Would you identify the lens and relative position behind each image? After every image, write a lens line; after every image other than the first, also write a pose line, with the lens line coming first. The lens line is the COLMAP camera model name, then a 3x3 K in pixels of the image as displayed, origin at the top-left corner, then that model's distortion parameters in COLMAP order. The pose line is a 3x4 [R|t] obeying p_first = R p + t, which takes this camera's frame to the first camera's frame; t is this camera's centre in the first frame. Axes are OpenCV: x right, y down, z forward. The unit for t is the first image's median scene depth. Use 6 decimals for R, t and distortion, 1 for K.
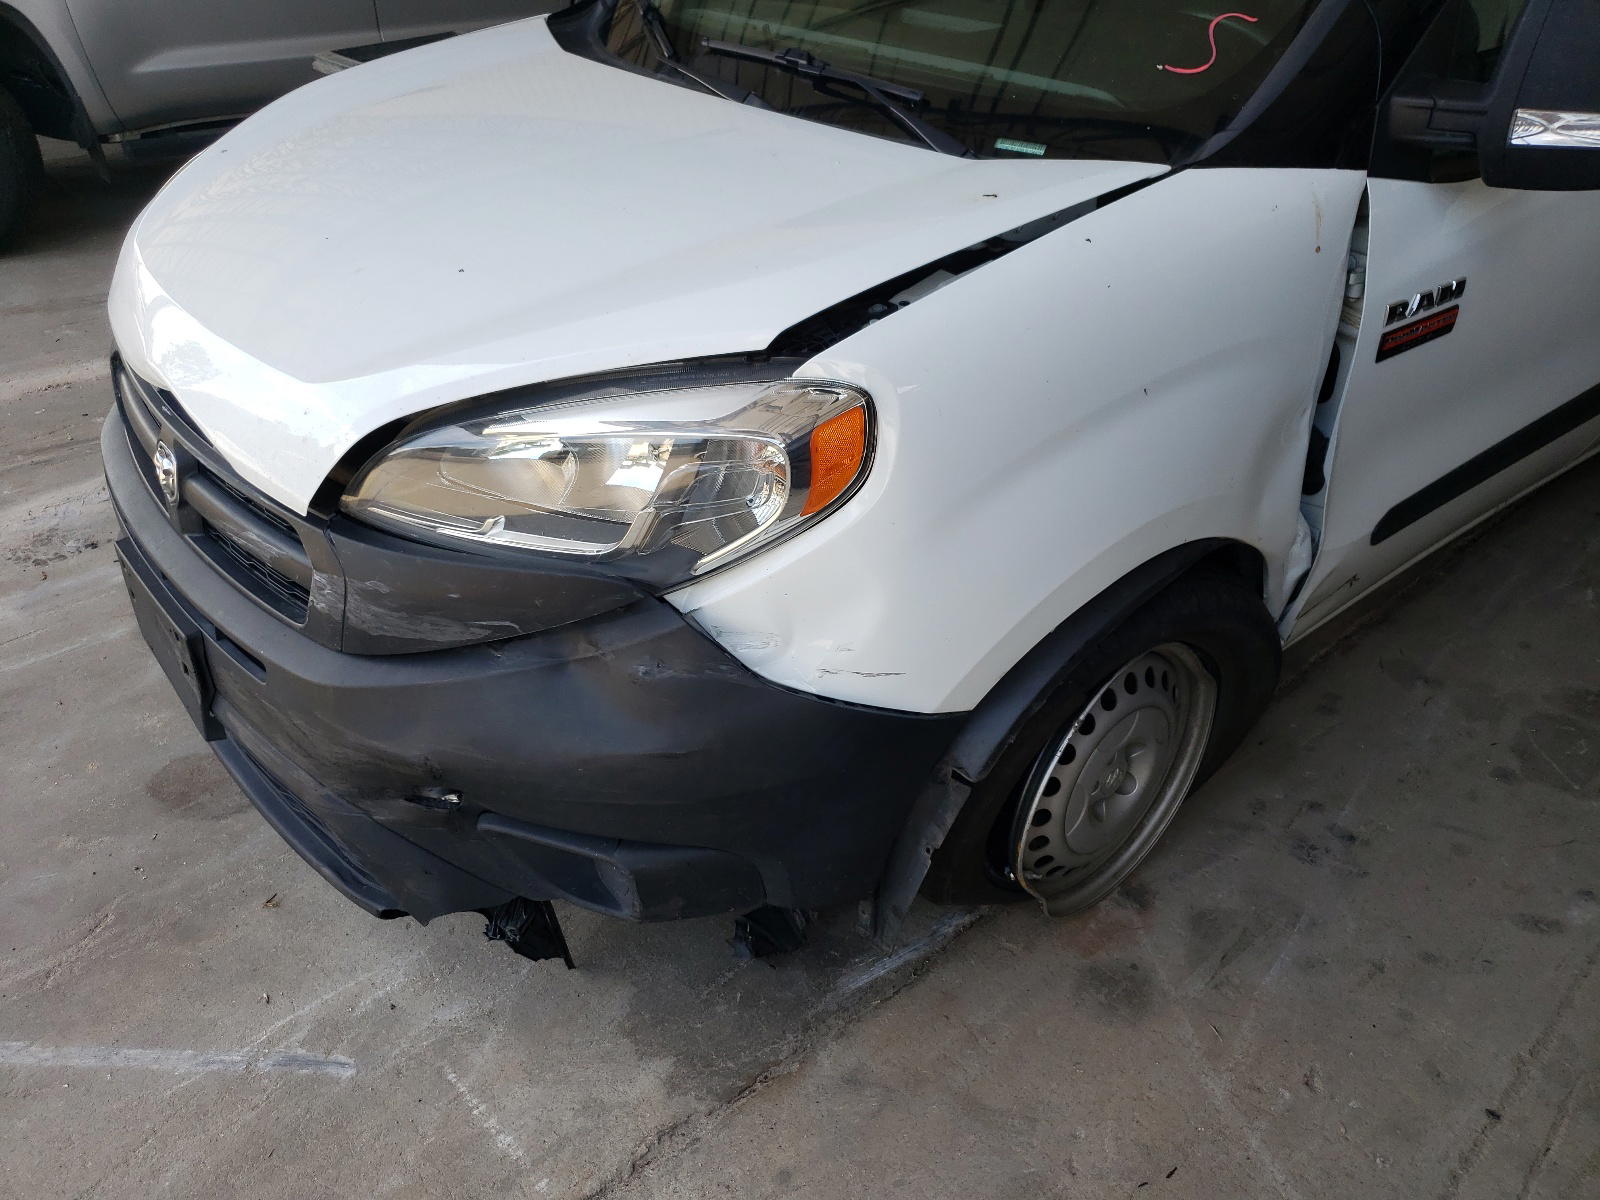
lens RADIAL K [[1267.3, 0, 798.9], [0, 1267.3, 612.4], [0, 0, 1]] dist [0.010260, 0.012369]
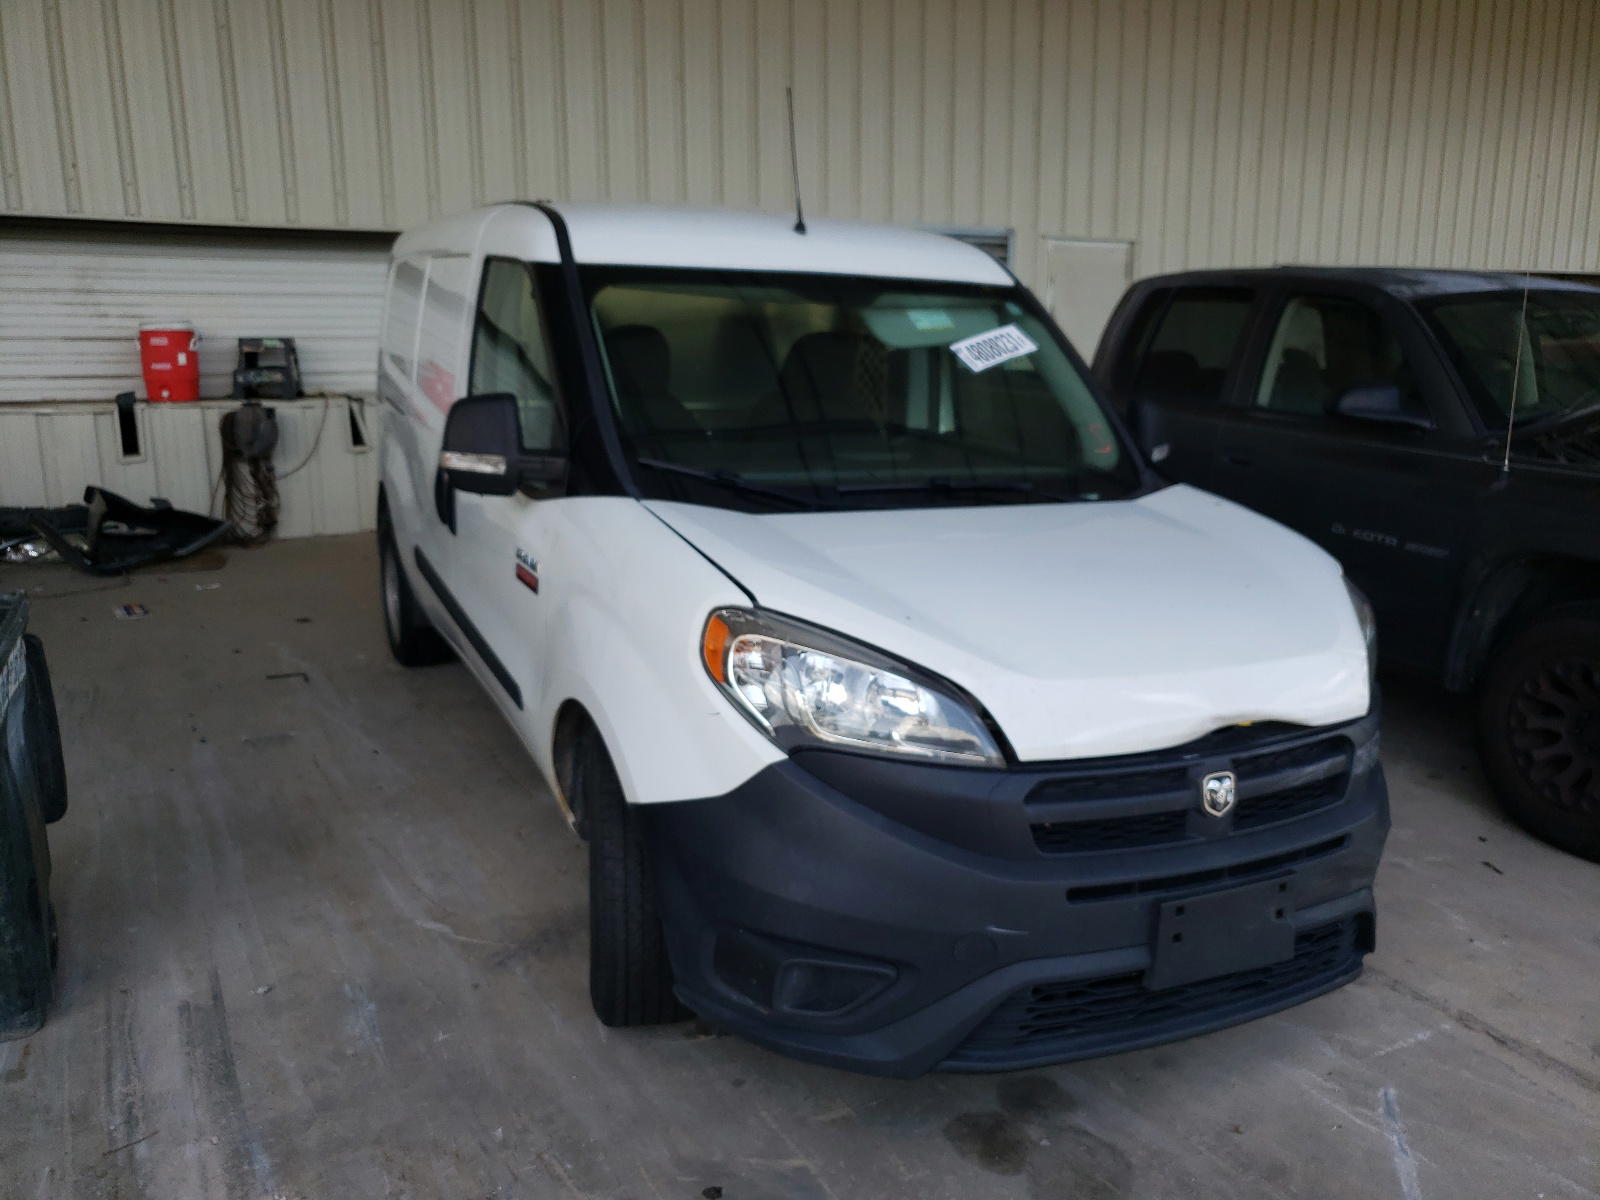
lens RADIAL K [[1223.2, 0, 800.0], [0, 1223.2, 600.0], [0, 0, 1]] dist [-0.003480, -0.005854]
pose [[0.254805, -0.219693, 0.941706, -1.749681], [0.492434, 0.867598, 0.069162, -0.583892], [-0.832216, 0.446105, 0.329252, 0.836352]]
